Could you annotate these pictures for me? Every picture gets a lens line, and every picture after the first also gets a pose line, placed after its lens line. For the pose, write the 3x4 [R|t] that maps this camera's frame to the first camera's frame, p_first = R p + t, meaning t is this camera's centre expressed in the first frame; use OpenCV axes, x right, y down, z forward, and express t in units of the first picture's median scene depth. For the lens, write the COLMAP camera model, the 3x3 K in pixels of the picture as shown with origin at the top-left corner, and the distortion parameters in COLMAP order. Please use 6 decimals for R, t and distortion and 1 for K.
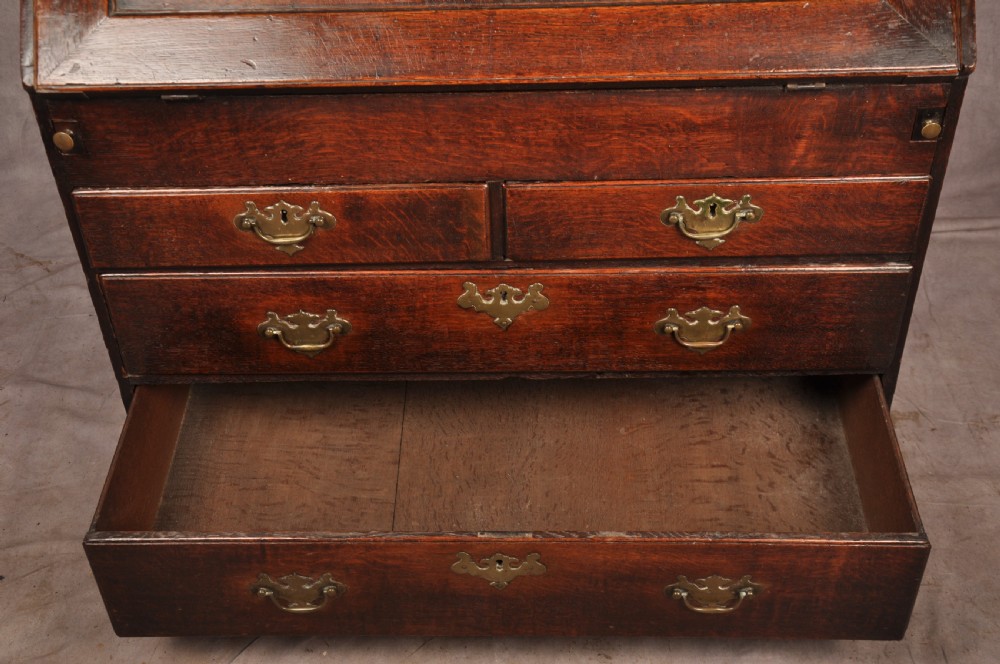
lens RADIAL K [[1341.2, 0, 490.5], [0, 1341.2, 349.3], [0, 0, 1]] dist [0.132269, 0.000000]
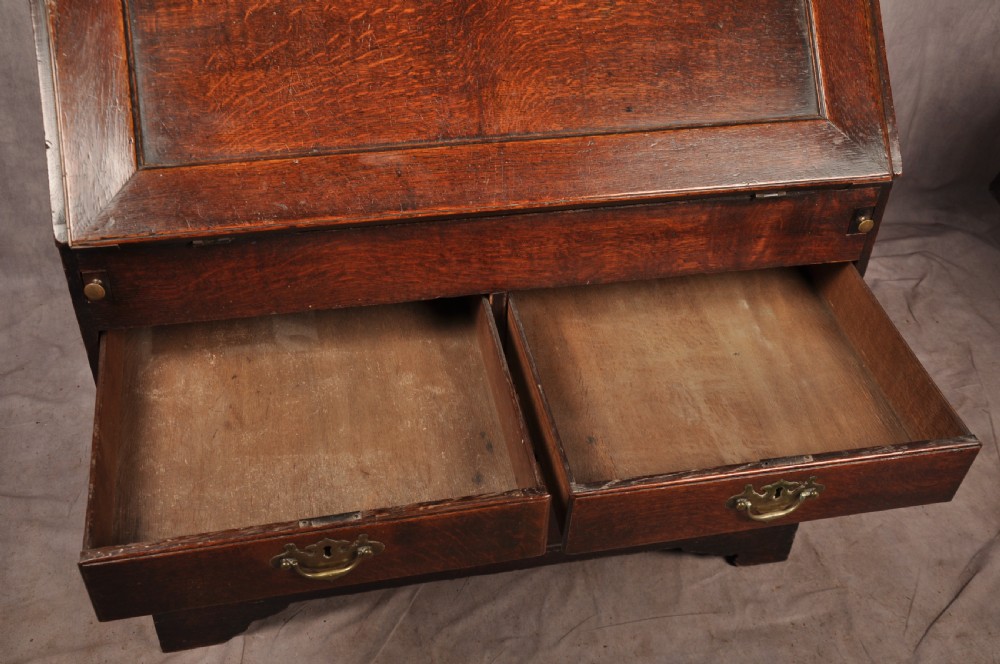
lens RADIAL K [[1095.3, 0, 490.7], [0, 1095.3, 328.6], [0, 0, 1]] dist [0.038782, 0.000000]
pose [[0.974081, -0.087530, 0.208577, -0.192205], [0.092366, 0.995633, -0.013540, -0.084170], [-0.206481, 0.032454, 0.977912, 0.128989]]
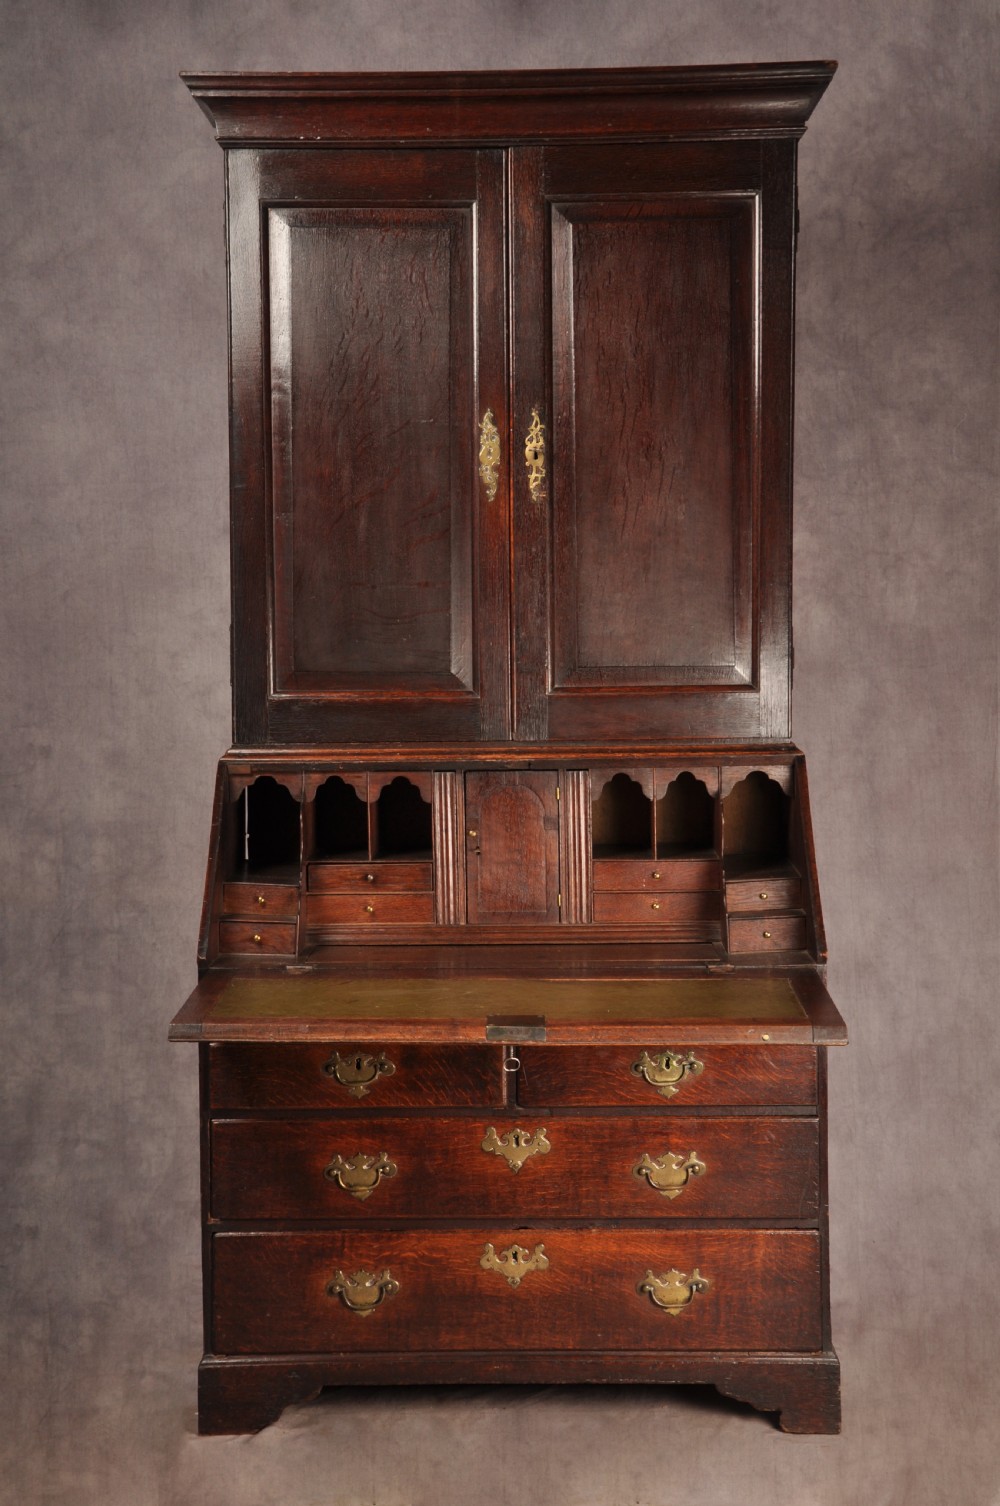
lens RADIAL K [[2186.2, 0, 518.4], [0, 2186.2, 747.5], [0, 0, 1]] dist [0.177433, 0.000000]
pose [[0.999503, 0.023534, 0.020980, -0.044822], [-0.006358, 0.802226, -0.596986, 0.994293], [-0.030880, 0.596556, 0.801977, -1.011323]]
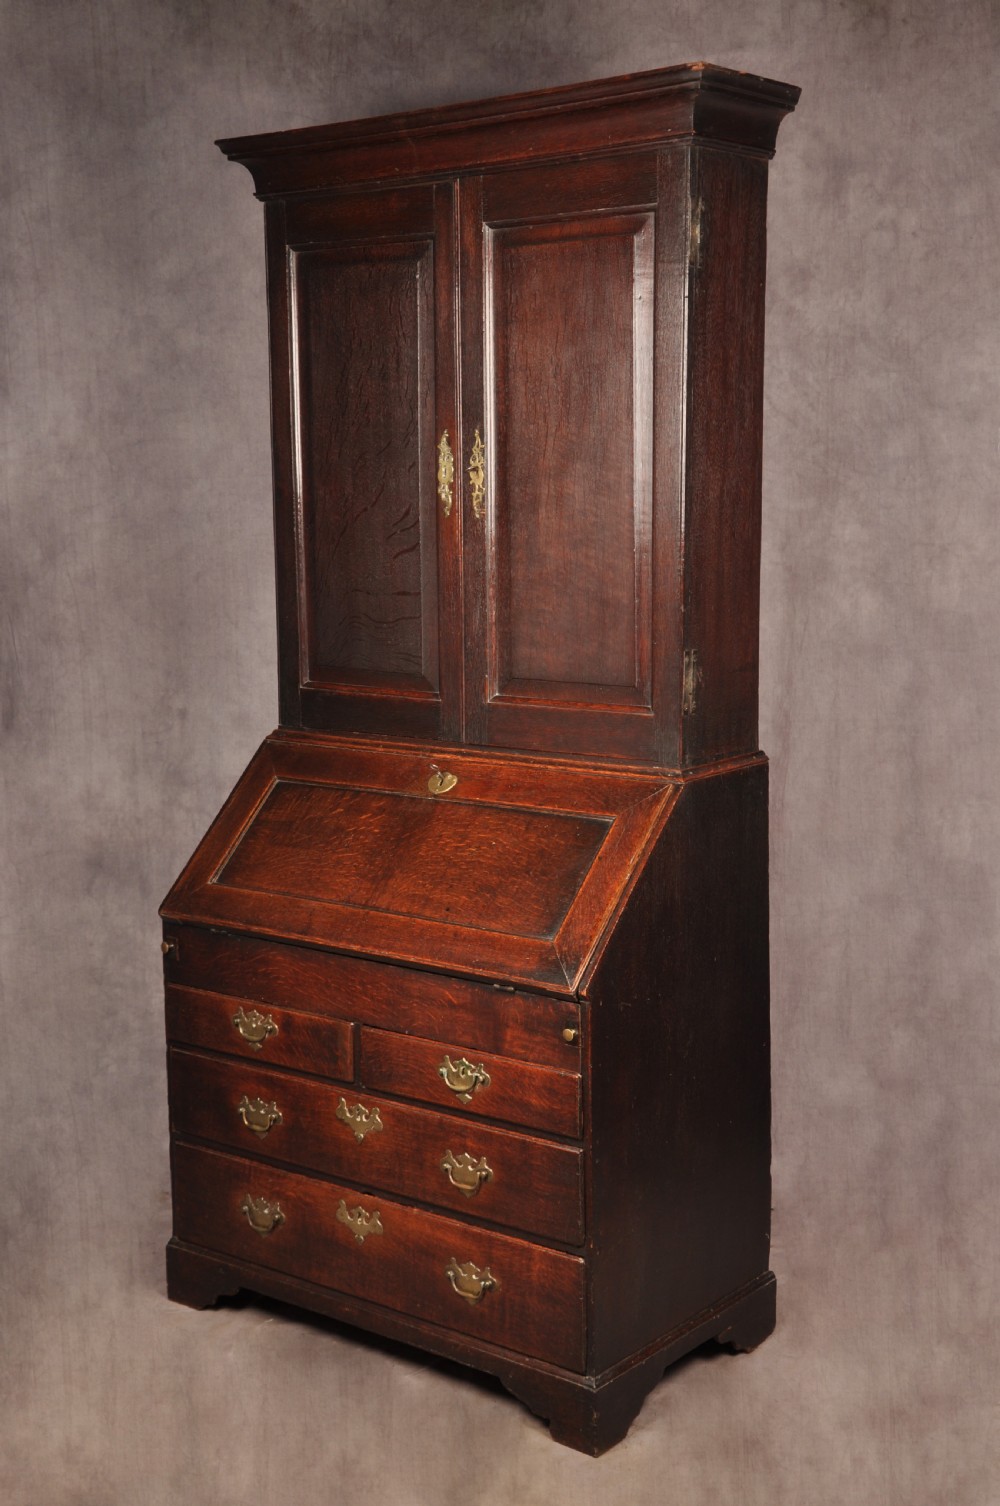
lens RADIAL K [[2019.9, 0, 517.4], [0, 2019.9, 737.4], [0, 0, 1]] dist [0.132269, 0.000000]
pose [[0.797002, 0.106412, -0.594528, 1.483449], [-0.401780, 0.828374, -0.390344, 0.433093], [0.450955, 0.549975, 0.702971, -0.717070]]
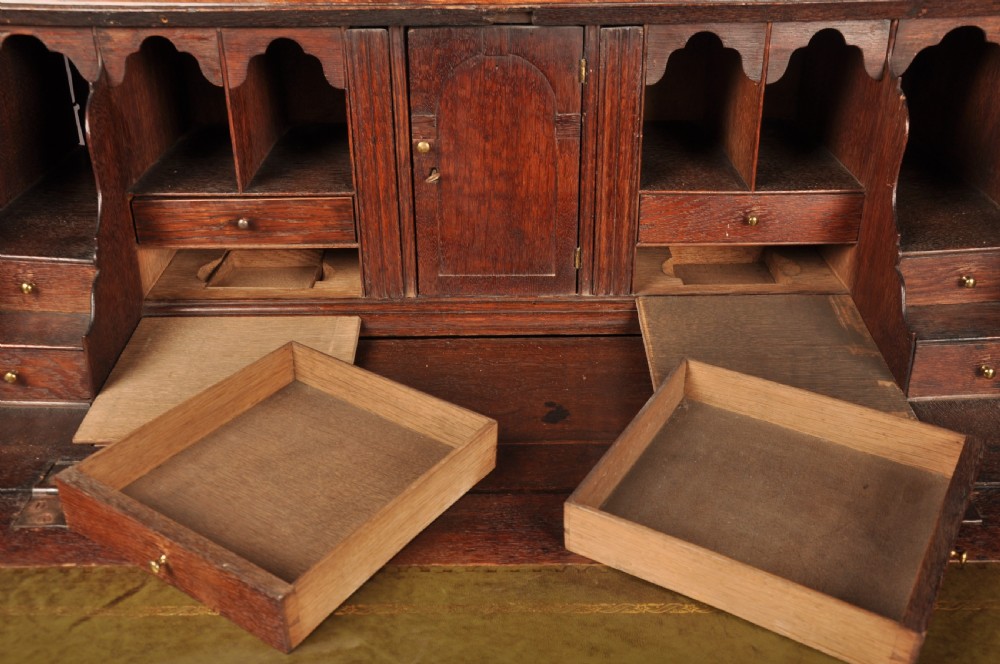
lens RADIAL K [[1030.6, 0, 497.8], [0, 1030.6, 332.7], [0, 0, 1]] dist [0.014616, 0.000000]
pose [[0.998848, 0.008333, 0.047252, -0.026209], [0.003454, 0.969761, -0.244034, -0.129519], [-0.047856, 0.243916, 0.968615, 0.432240]]
